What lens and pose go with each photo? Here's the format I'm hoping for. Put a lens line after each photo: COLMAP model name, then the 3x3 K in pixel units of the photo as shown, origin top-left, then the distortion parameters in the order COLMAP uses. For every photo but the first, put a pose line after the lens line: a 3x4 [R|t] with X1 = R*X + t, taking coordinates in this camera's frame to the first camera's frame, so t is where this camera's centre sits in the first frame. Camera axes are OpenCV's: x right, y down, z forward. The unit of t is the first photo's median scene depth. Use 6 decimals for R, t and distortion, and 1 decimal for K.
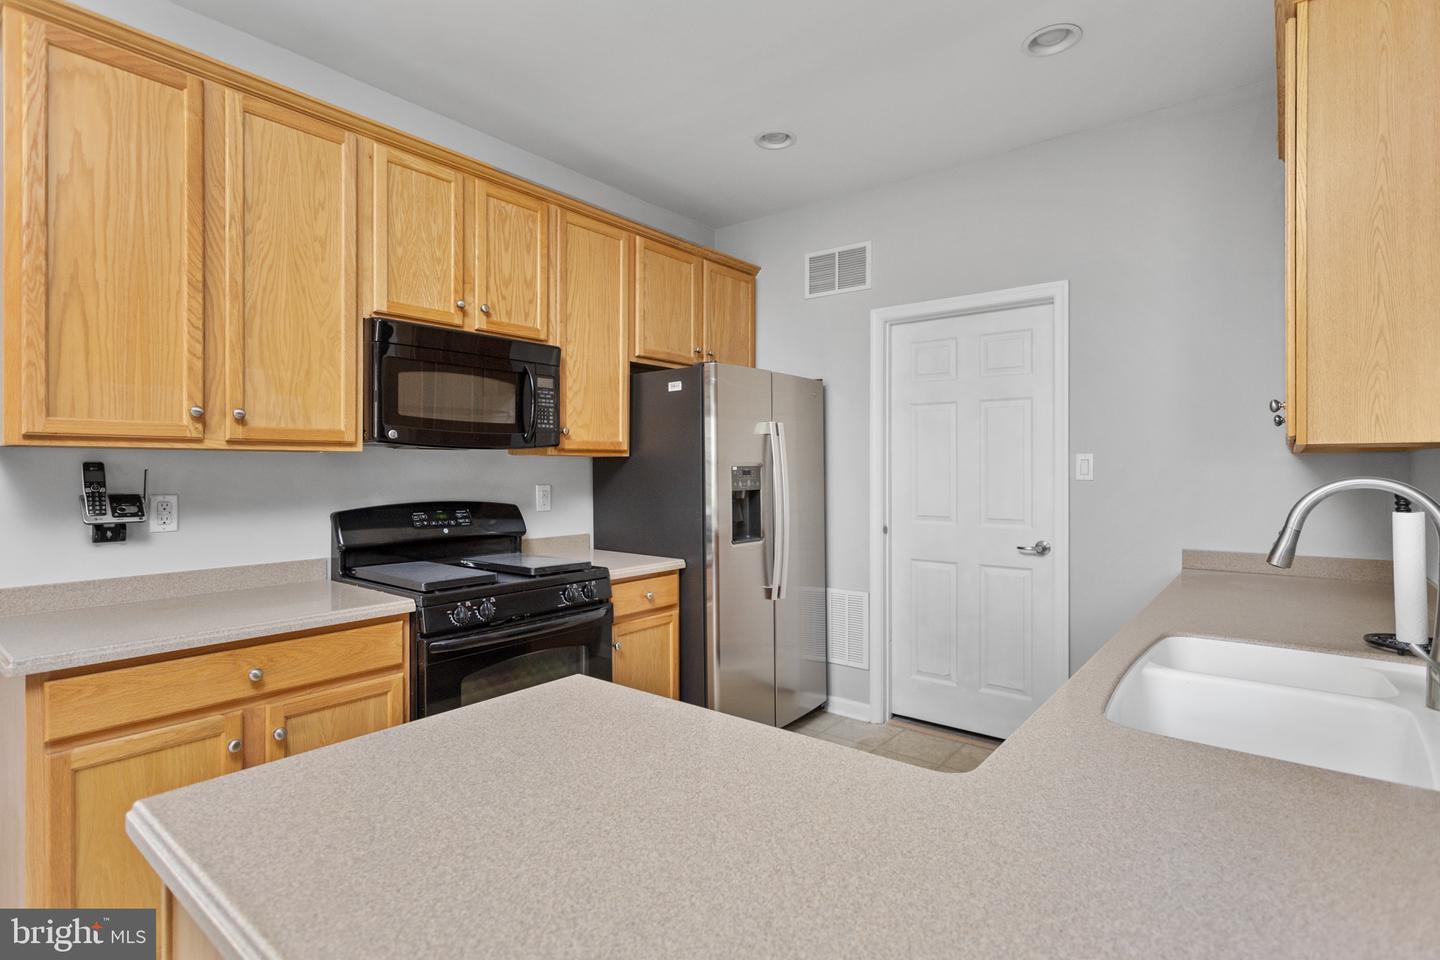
lens RADIAL K [[689.7, 0, 725.1], [0, 689.7, 473.2], [0, 0, 1]] dist [0.005682, 0.000513]
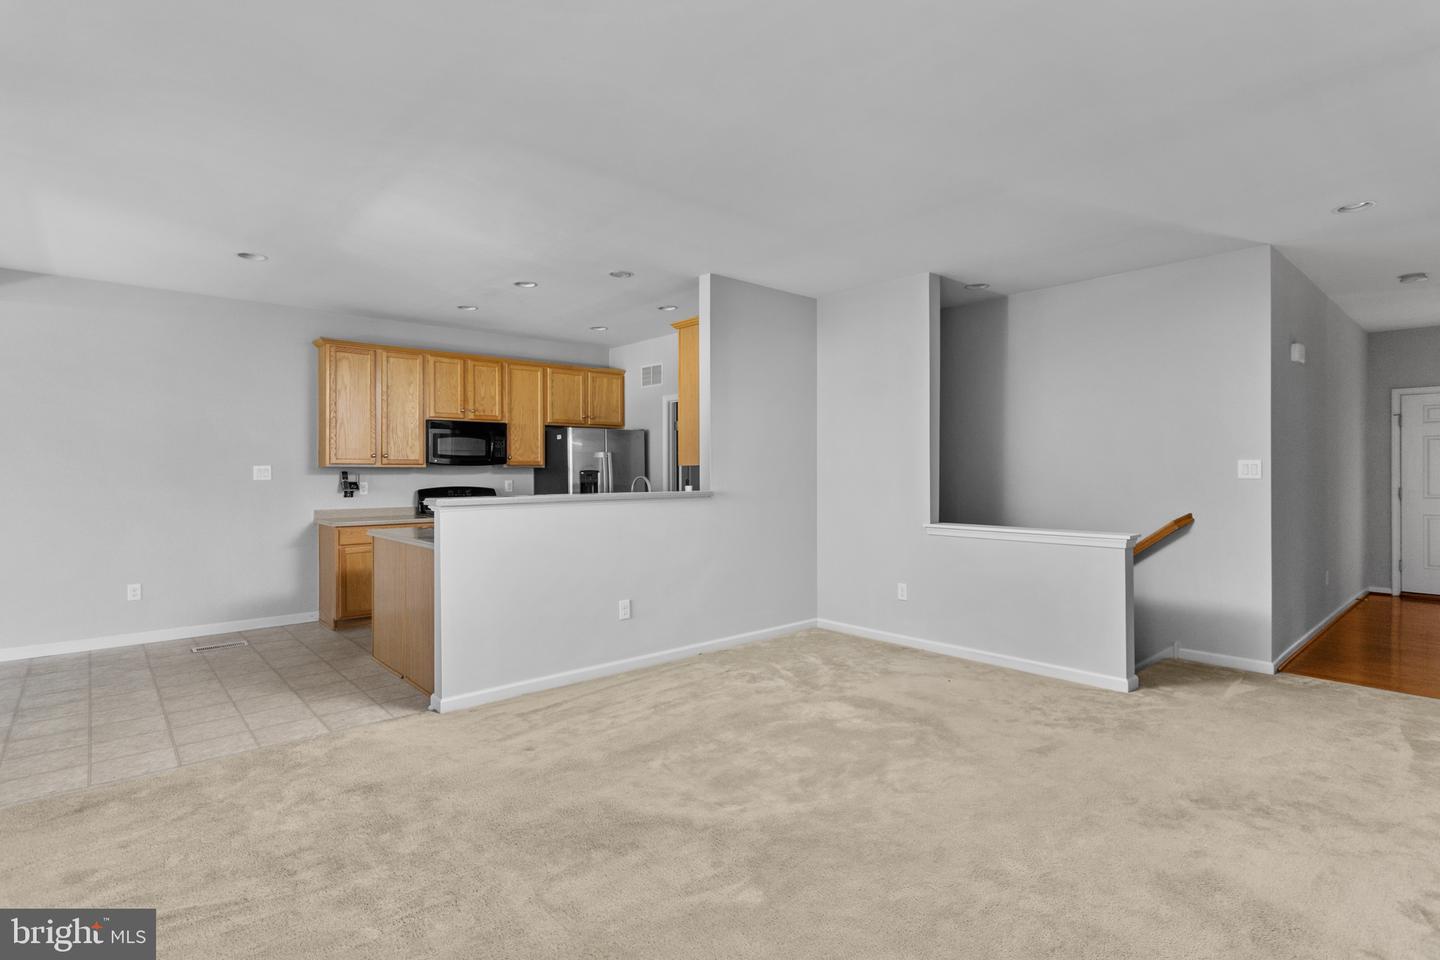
lens RADIAL K [[689.7, 0, 722.8], [0, 689.7, 475.4], [0, 0, 1]] dist [0.005682, 0.000513]
pose [[0.982256, -0.004134, -0.187501, 0.938899], [0.004095, 0.999991, -0.000597, 0.006688], [0.187502, -0.000182, 0.982264, -1.210489]]
